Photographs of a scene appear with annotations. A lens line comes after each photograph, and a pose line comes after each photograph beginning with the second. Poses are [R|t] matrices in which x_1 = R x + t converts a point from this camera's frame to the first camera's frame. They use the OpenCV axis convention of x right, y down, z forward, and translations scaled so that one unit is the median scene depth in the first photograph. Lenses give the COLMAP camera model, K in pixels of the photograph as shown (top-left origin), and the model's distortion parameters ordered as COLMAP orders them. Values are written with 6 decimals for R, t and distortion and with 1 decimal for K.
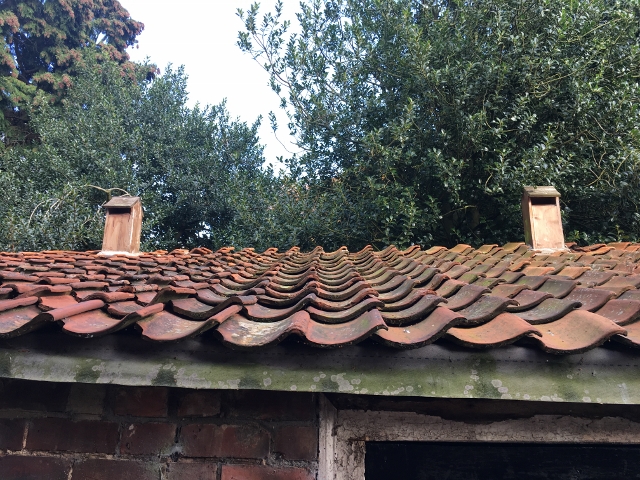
lens RADIAL K [[543.0, 0, 320.0], [0, 543.0, 240.0], [0, 0, 1]] dist [0.079301, -0.097154]
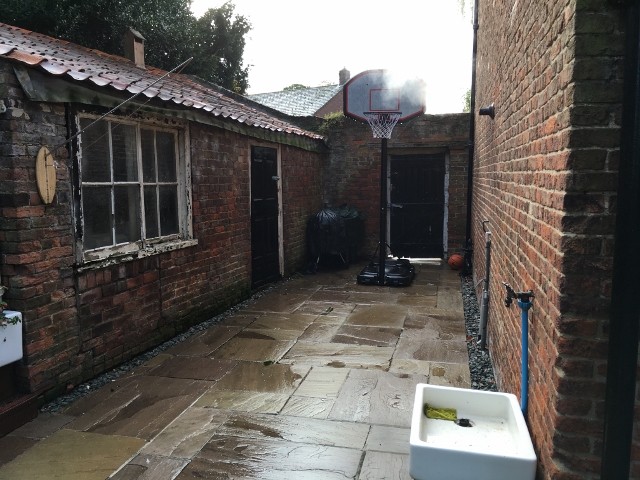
lens RADIAL K [[540.1, 0, 317.1], [0, 540.1, 239.3], [0, 0, 1]] dist [0.089184, -0.120684]
pose [[0.275892, -0.122644, 0.953332, -4.585460], [-0.311220, 0.926998, 0.209322, -0.060431], [-0.909409, -0.354447, 0.217582, -0.931083]]
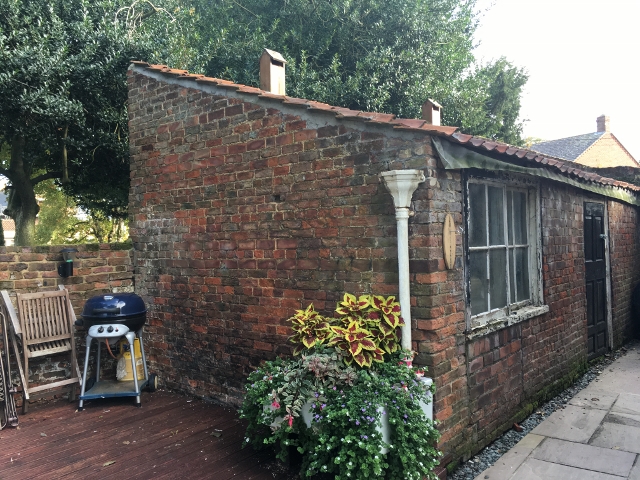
lens RADIAL K [[540.1, 0, 317.1], [0, 540.1, 239.3], [0, 0, 1]] dist [0.089184, -0.120684]
pose [[0.630776, -0.028698, 0.775434, -4.842924], [-0.221640, 0.951021, 0.215489, 0.176788], [-0.743638, -0.307792, 0.593520, -0.149666]]
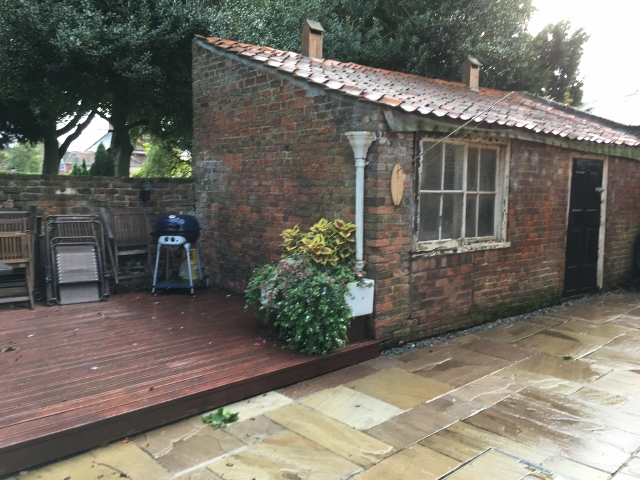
lens RADIAL K [[536.2, 0, 326.2], [0, 536.2, 235.4], [0, 0, 1]] dist [0.132560, -0.179851]
pose [[0.747895, -0.060728, 0.661033, -5.133062], [-0.223900, 0.914375, 0.337323, -0.181058], [-0.624917, -0.400287, 0.670260, -1.303066]]
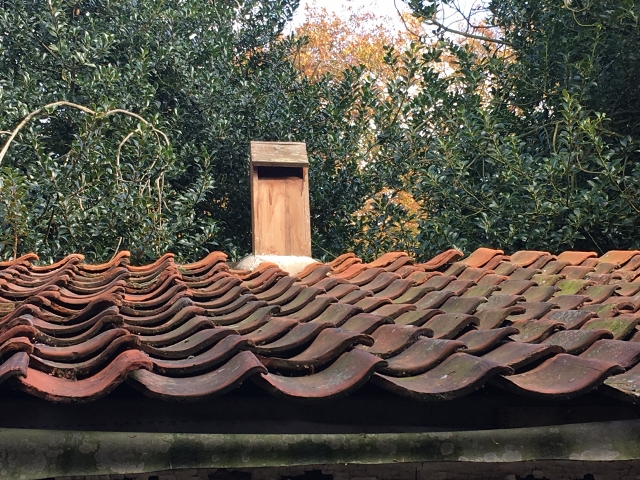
lens RADIAL K [[1335.9, 0, 320.0], [0, 1335.9, 240.0], [0, 0, 1]] dist [0.010708, 0.027894]
pose [[0.980847, 0.013697, 0.194299, -1.925528], [-0.019705, 0.999384, 0.029026, -0.094532], [-0.193781, -0.032299, 0.980513, -0.605680]]
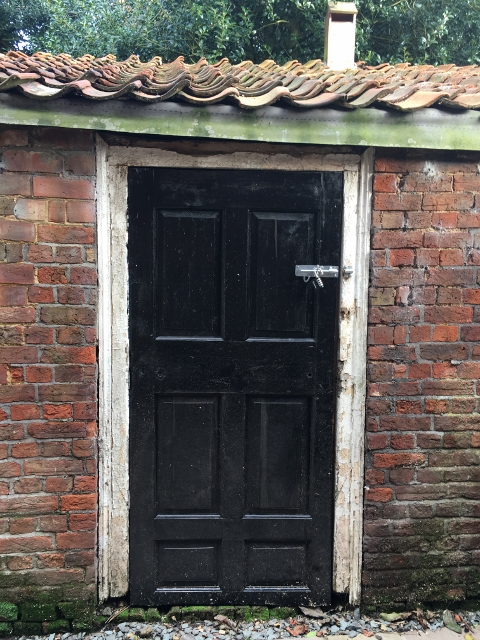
lens RADIAL K [[540.1, 0, 239.1], [0, 540.1, 318.4], [0, 0, 1]] dist [0.089184, -0.120684]
pose [[0.992107, -0.013176, 0.124699, 0.200863], [-0.039208, 0.912005, 0.408300, 0.115231], [-0.119105, -0.409967, 0.904290, -0.636089]]
